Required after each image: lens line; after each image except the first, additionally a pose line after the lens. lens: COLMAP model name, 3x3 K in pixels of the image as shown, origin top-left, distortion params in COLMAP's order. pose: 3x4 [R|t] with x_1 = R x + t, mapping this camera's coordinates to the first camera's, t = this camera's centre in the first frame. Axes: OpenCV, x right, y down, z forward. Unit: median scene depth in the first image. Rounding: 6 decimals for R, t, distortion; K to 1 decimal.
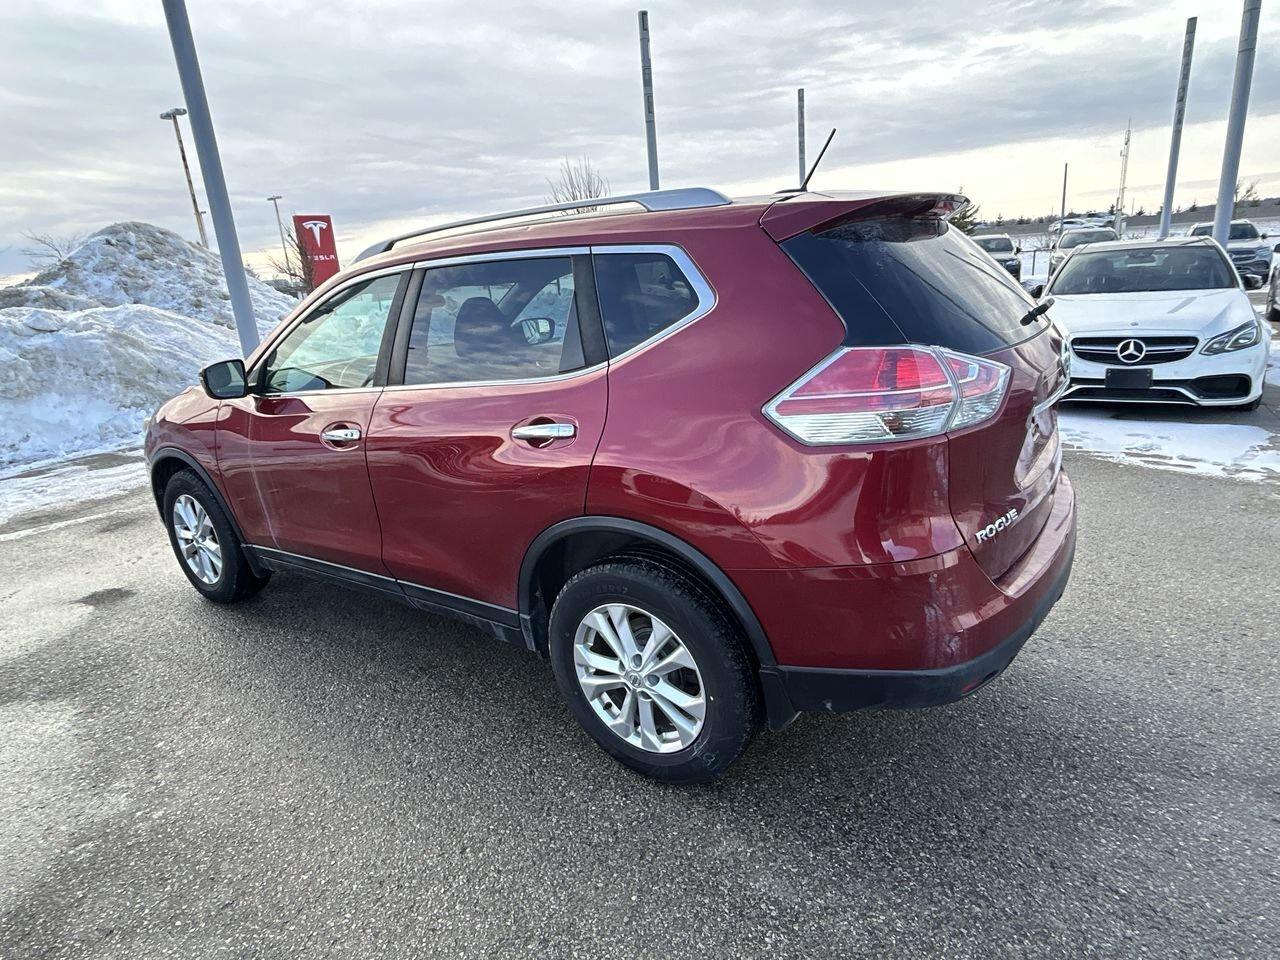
lens RADIAL K [[724.0, 0, 631.5], [0, 724.0, 479.9], [0, 0, 1]] dist [-0.009133, 0.006173]
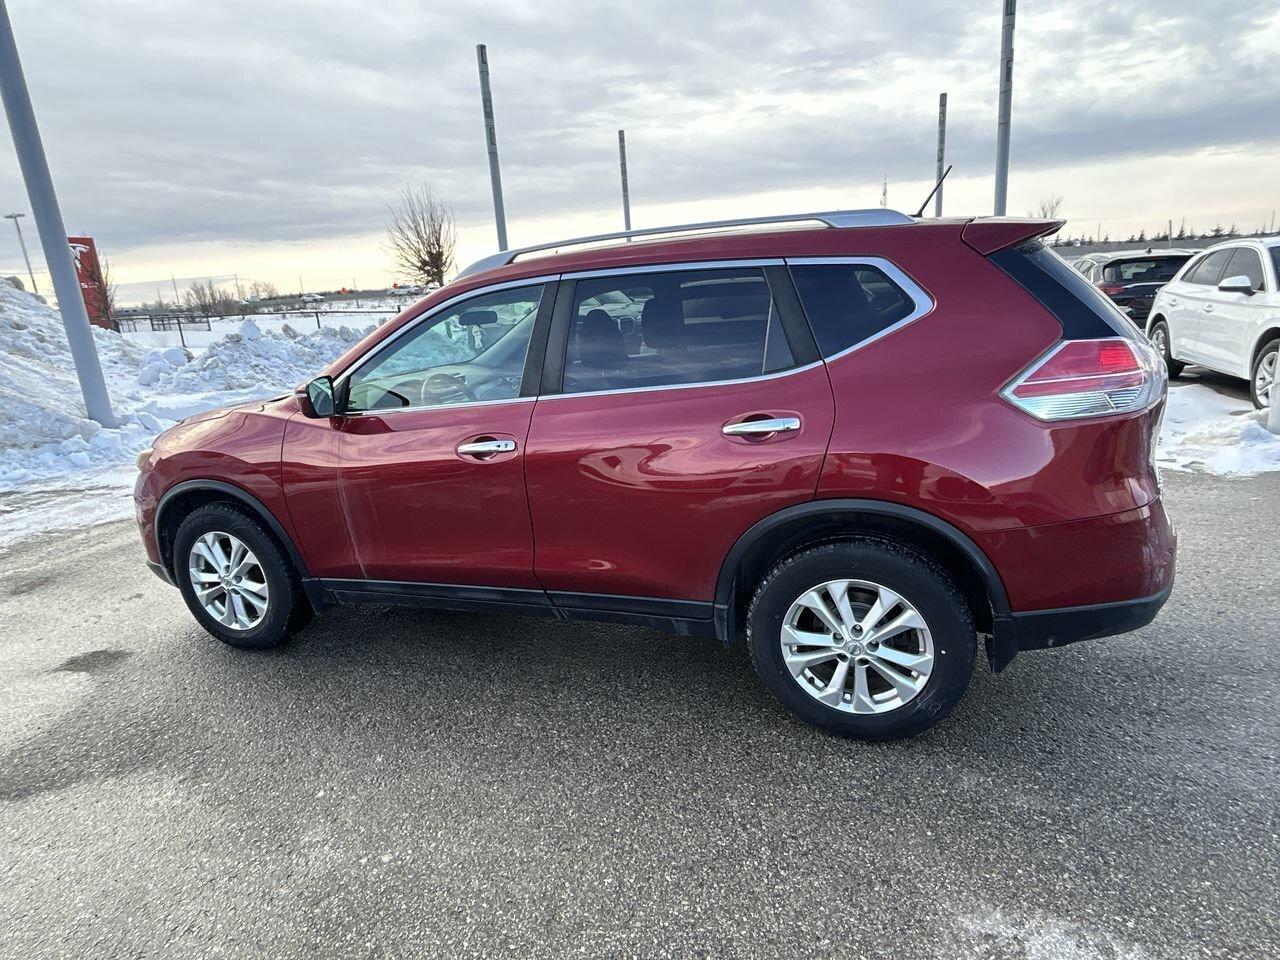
lens RADIAL K [[724.0, 0, 629.0], [0, 724.0, 478.3], [0, 0, 1]] dist [-0.009133, 0.006173]
pose [[0.967129, -0.055674, 0.248115, -0.248400], [0.066400, 0.997177, -0.035064, 0.014652], [-0.245462, 0.050386, 0.968096, 0.003277]]
